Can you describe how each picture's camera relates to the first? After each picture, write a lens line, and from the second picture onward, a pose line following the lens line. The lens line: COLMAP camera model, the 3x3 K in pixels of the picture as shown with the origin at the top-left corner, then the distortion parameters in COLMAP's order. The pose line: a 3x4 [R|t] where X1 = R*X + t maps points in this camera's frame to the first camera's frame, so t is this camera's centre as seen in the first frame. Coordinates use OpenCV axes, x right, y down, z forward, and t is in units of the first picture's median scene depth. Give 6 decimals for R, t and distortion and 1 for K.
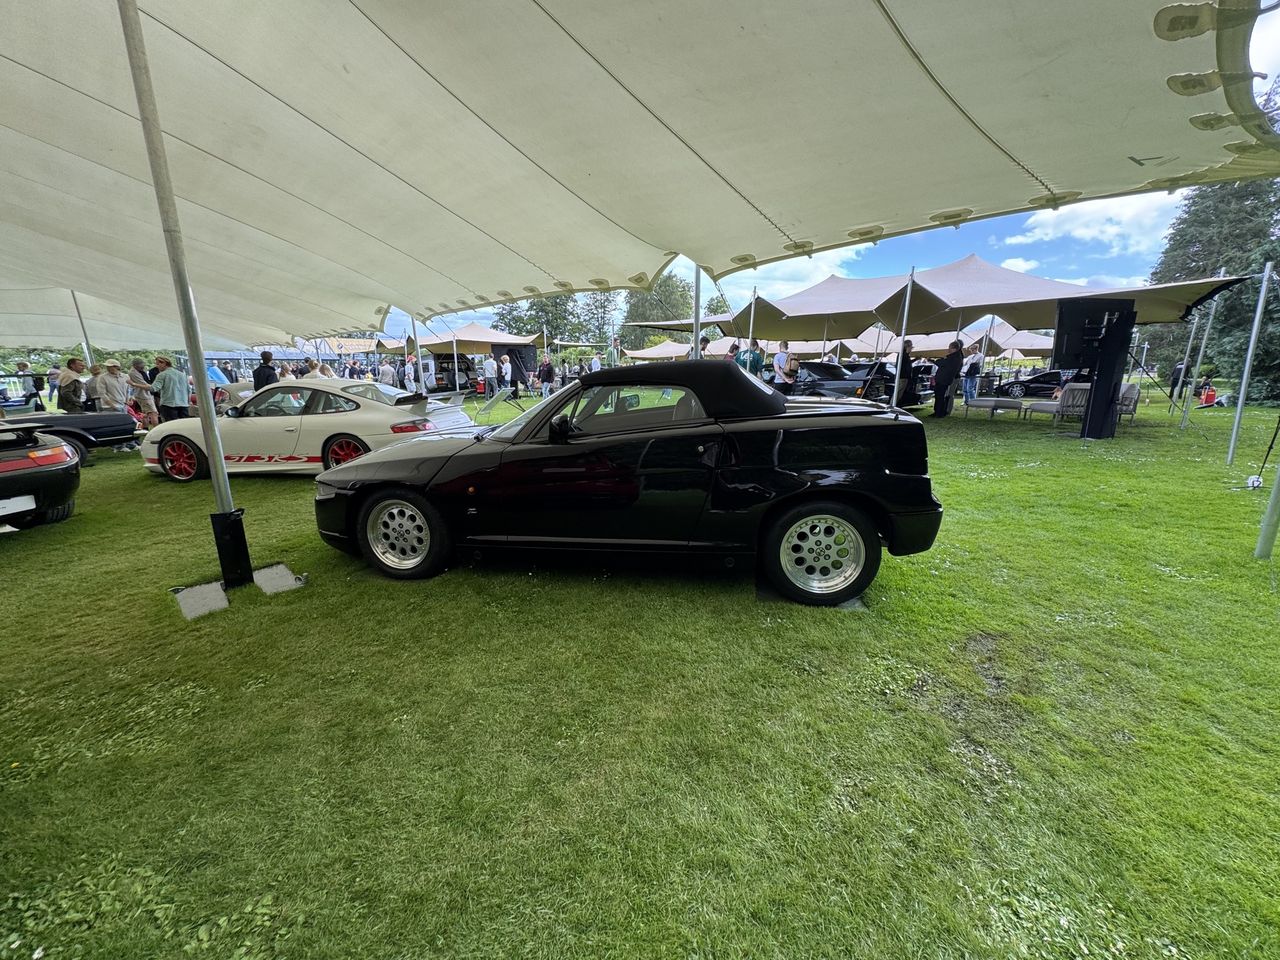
lens RADIAL K [[514.5, 0, 640.8], [0, 514.5, 478.8], [0, 0, 1]] dist [0.000664, 0.000197]
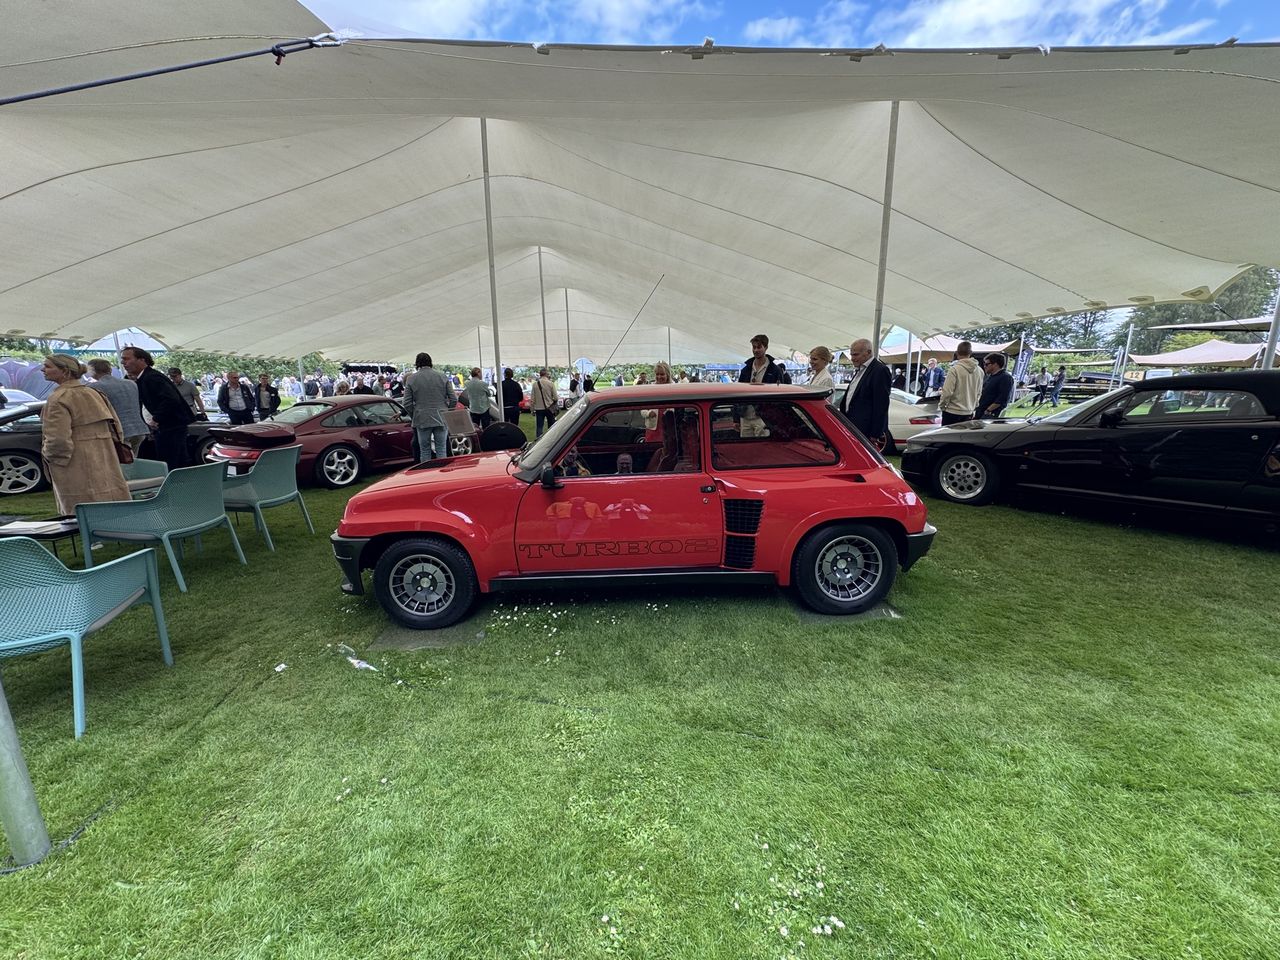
lens RADIAL K [[514.5, 0, 639.5], [0, 514.5, 480.9], [0, 0, 1]] dist [0.000664, 0.000197]
pose [[0.717967, 0.142034, -0.681432, -0.087040], [-0.150663, 0.987463, 0.047081, 0.195462], [0.679576, 0.068864, 0.730366, -0.893710]]
